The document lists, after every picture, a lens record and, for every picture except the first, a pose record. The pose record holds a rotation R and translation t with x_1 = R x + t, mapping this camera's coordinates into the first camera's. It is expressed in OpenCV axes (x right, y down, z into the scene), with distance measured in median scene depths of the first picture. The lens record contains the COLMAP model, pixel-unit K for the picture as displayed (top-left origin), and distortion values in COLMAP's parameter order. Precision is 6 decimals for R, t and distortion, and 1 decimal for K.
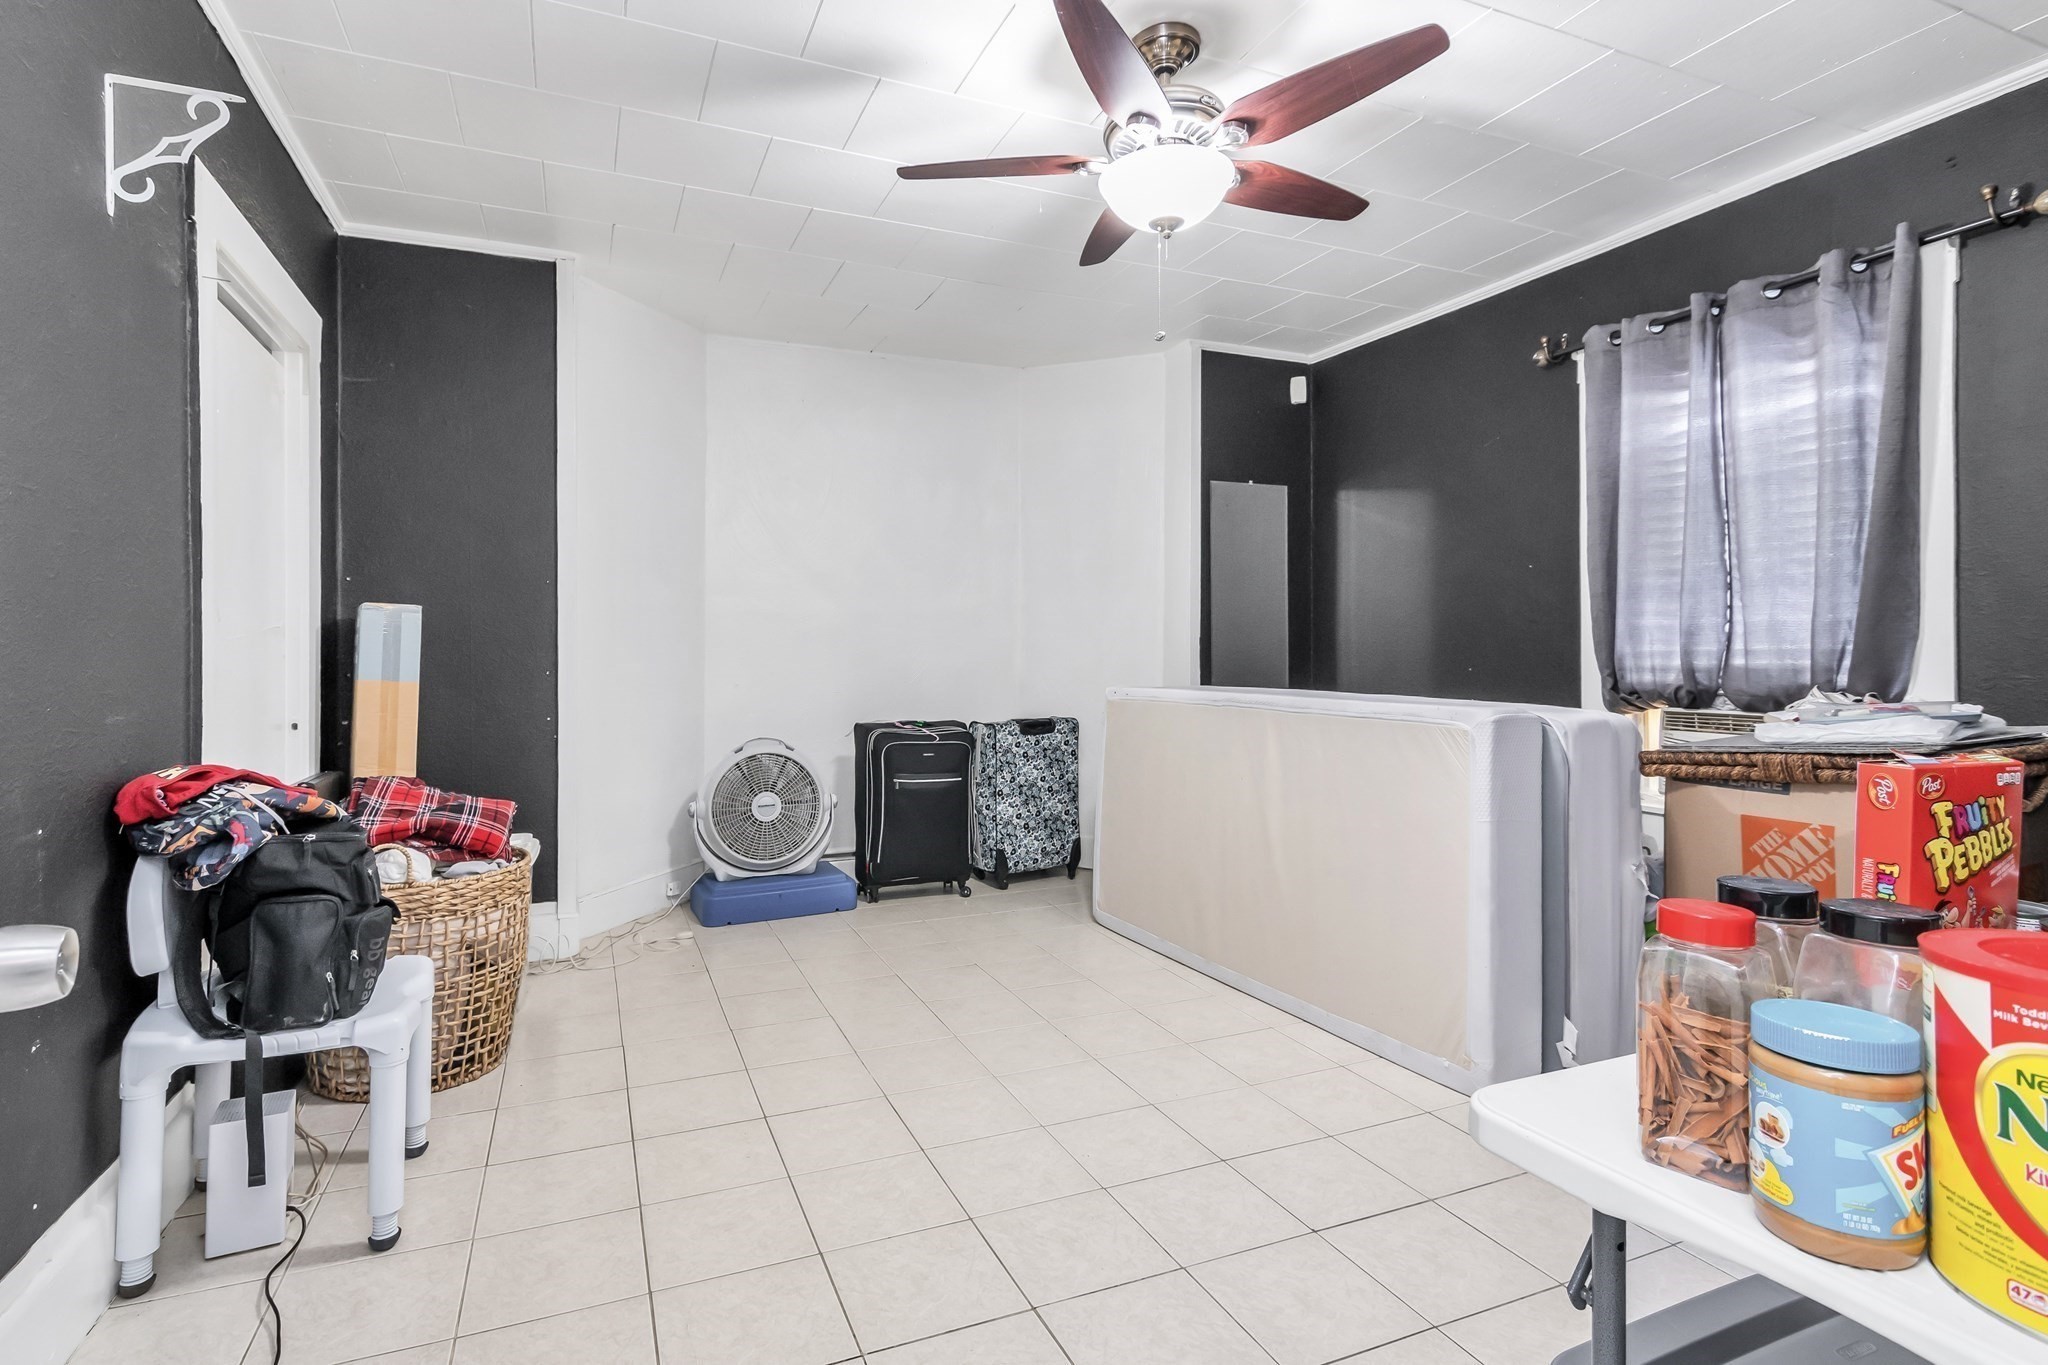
lens RADIAL K [[998.3, 0, 1012.2], [0, 998.3, 667.9], [0, 0, 1]] dist [0.004375, 0.001504]
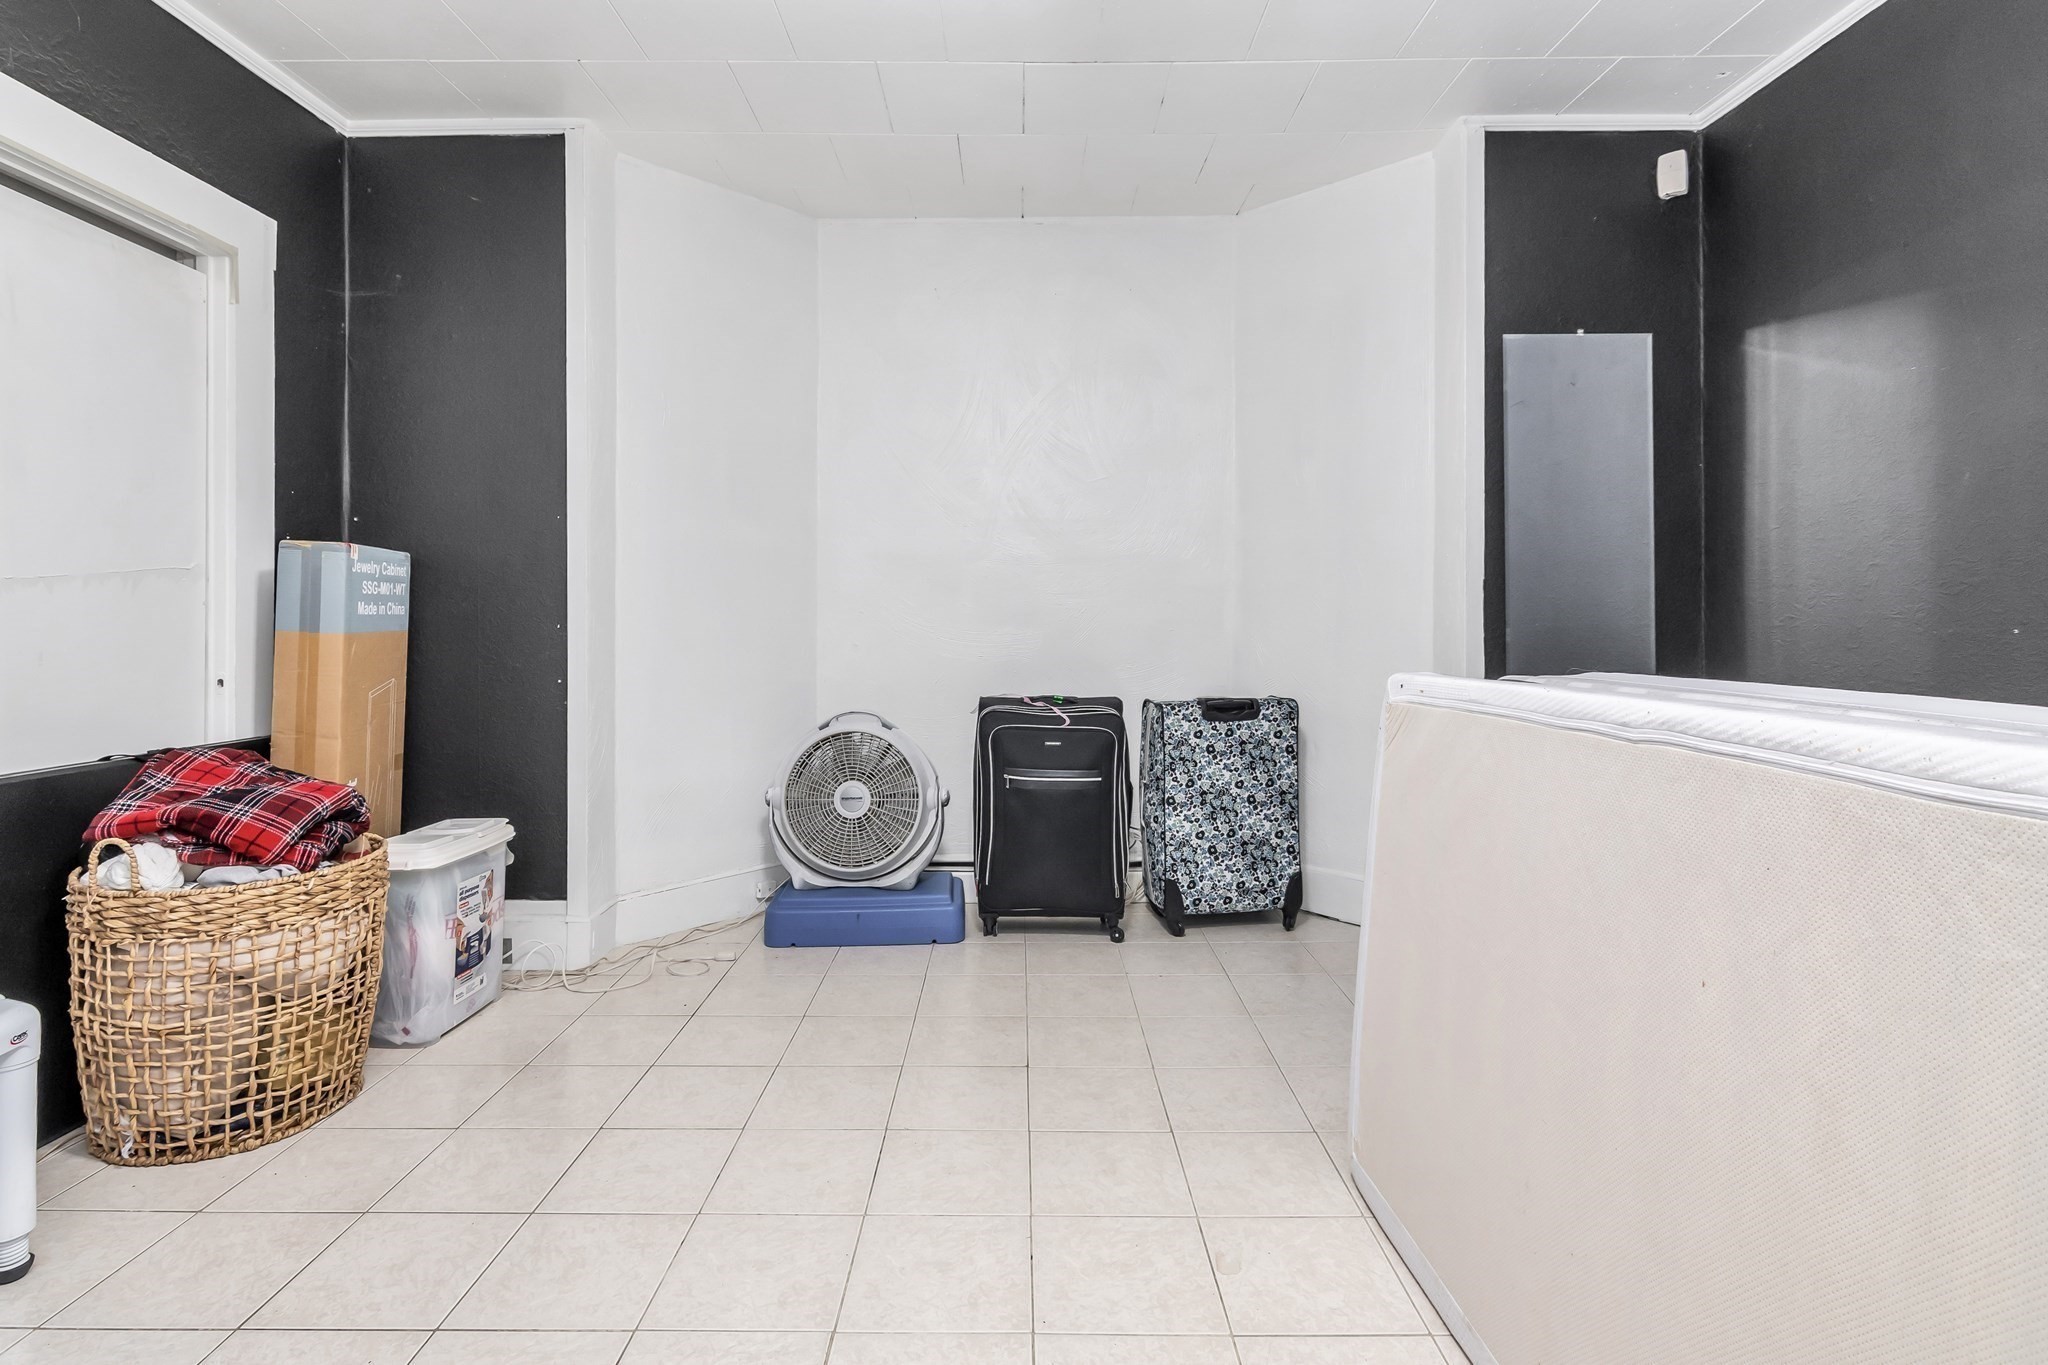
lens RADIAL K [[998.3, 0, 1047.2], [0, 998.3, 621.1], [0, 0, 1]] dist [0.004375, 0.001504]
pose [[0.917787, 0.004307, -0.397051, 0.190359], [-0.008845, 0.999915, -0.009598, 0.004094], [0.396975, 0.012321, 0.917747, 0.307186]]
